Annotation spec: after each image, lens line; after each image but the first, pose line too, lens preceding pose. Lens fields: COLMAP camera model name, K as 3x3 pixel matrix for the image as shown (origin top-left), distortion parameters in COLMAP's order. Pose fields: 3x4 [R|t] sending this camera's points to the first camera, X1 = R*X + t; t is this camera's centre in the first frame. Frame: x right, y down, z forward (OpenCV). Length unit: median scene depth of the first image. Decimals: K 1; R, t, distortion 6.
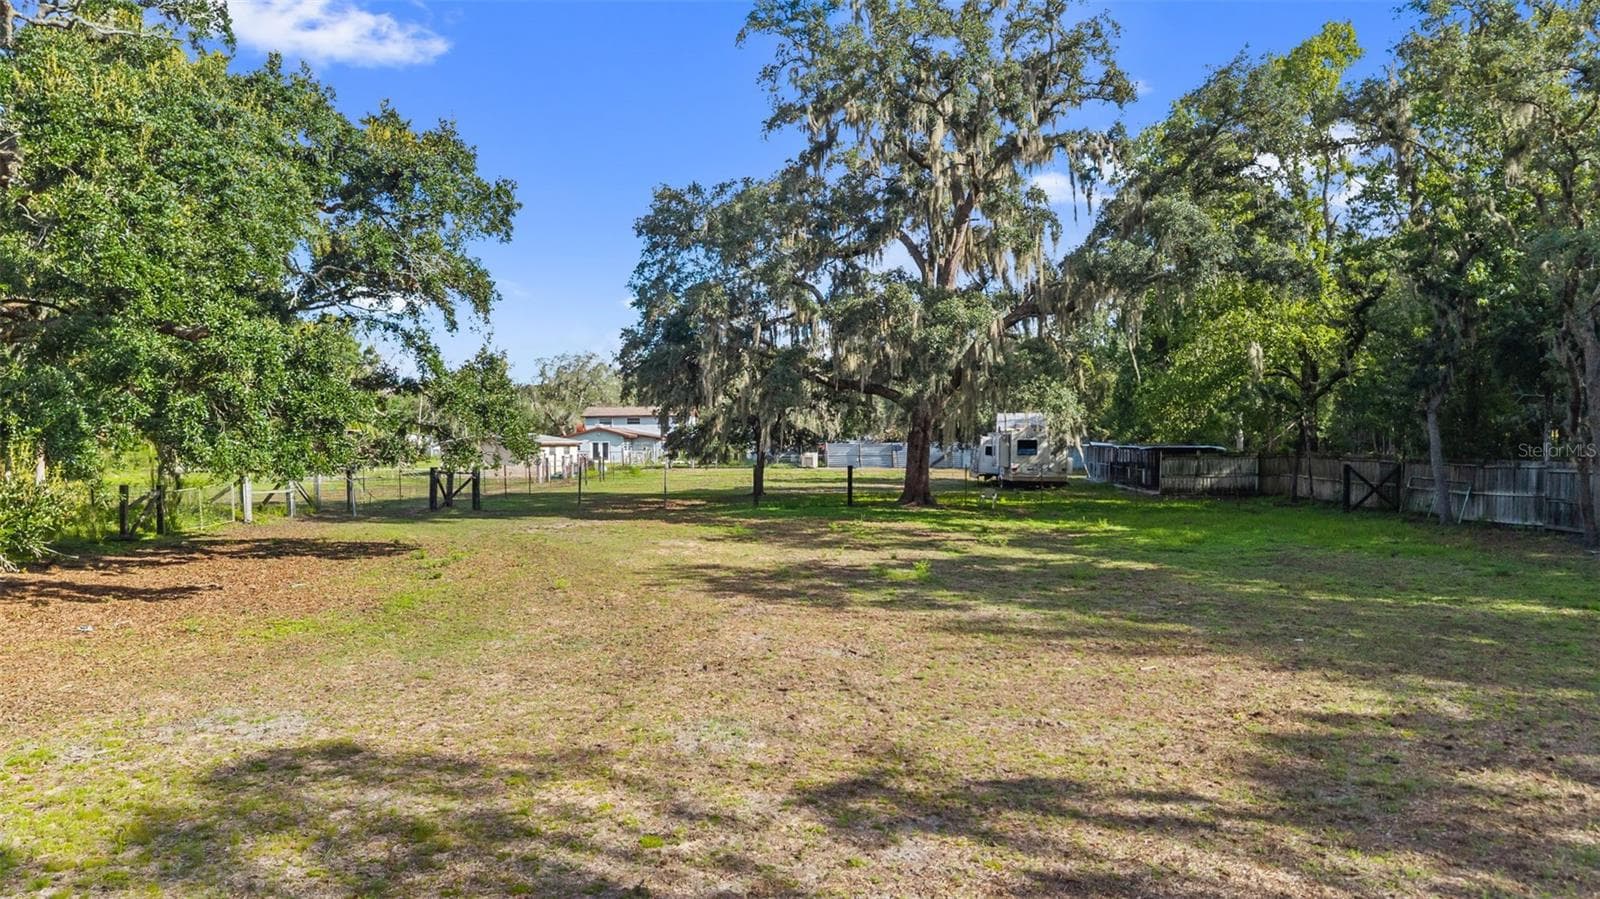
lens RADIAL K [[1091.0, 0, 797.6], [0, 1091.0, 452.5], [0, 0, 1]] dist [0.006262, -0.003726]
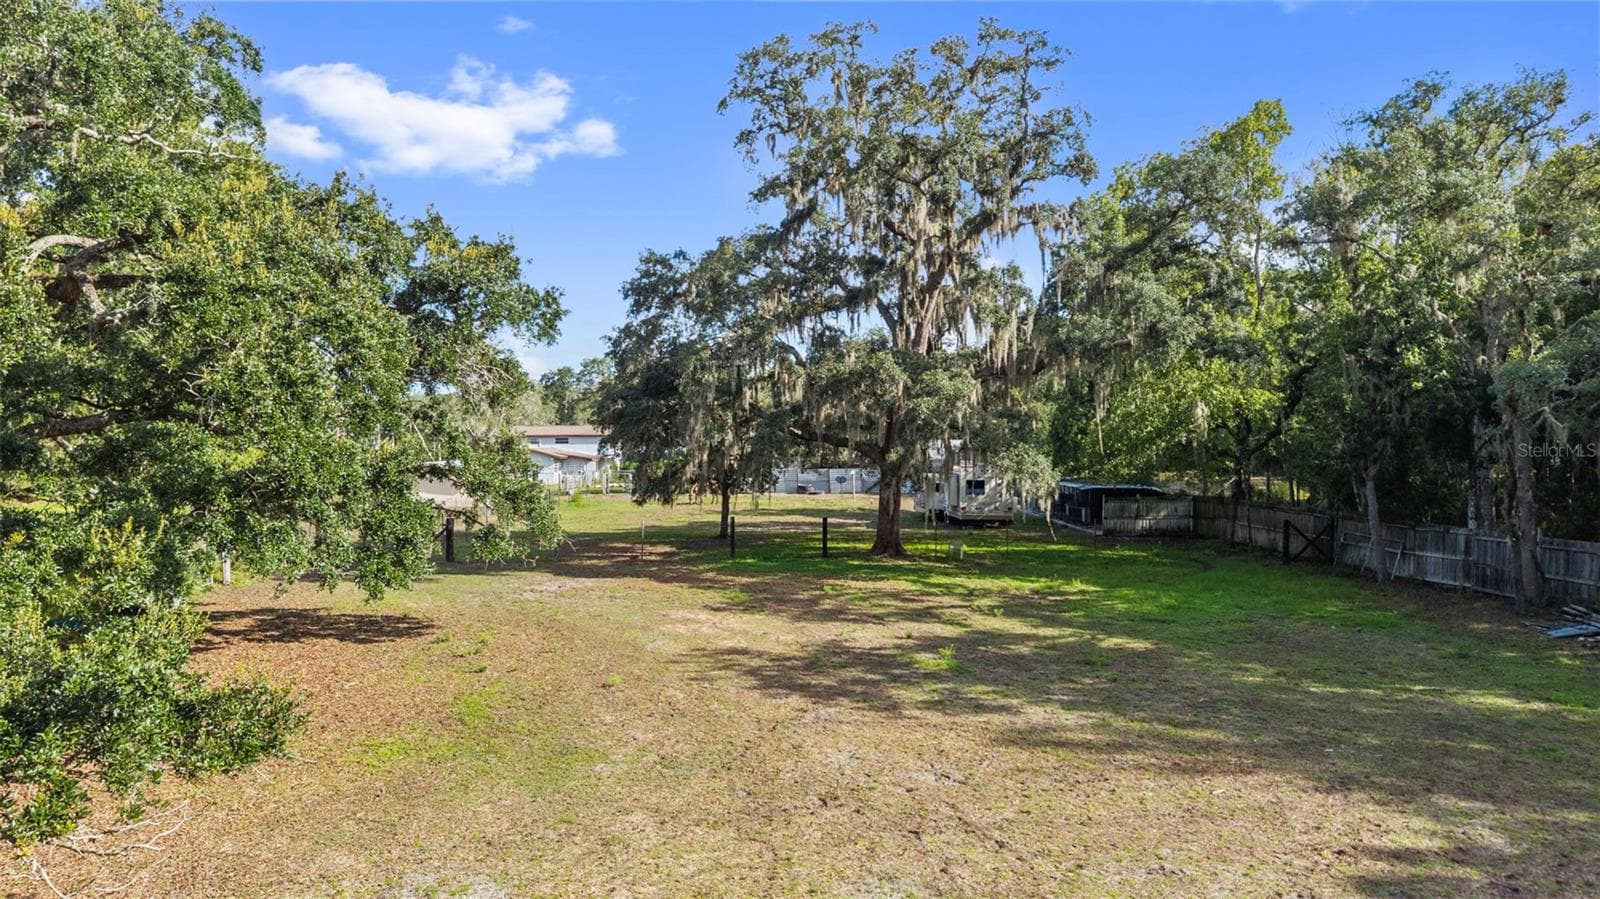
lens RADIAL K [[1084.2, 0, 800.0], [0, 1084.2, 449.5], [0, 0, 1]] dist [0.002900, -0.001069]
pose [[0.996004, 0.002661, 0.089266, -0.081005], [-0.002146, 0.999980, -0.005867, -0.057409], [-0.089280, 0.005652, 0.995991, -0.028152]]
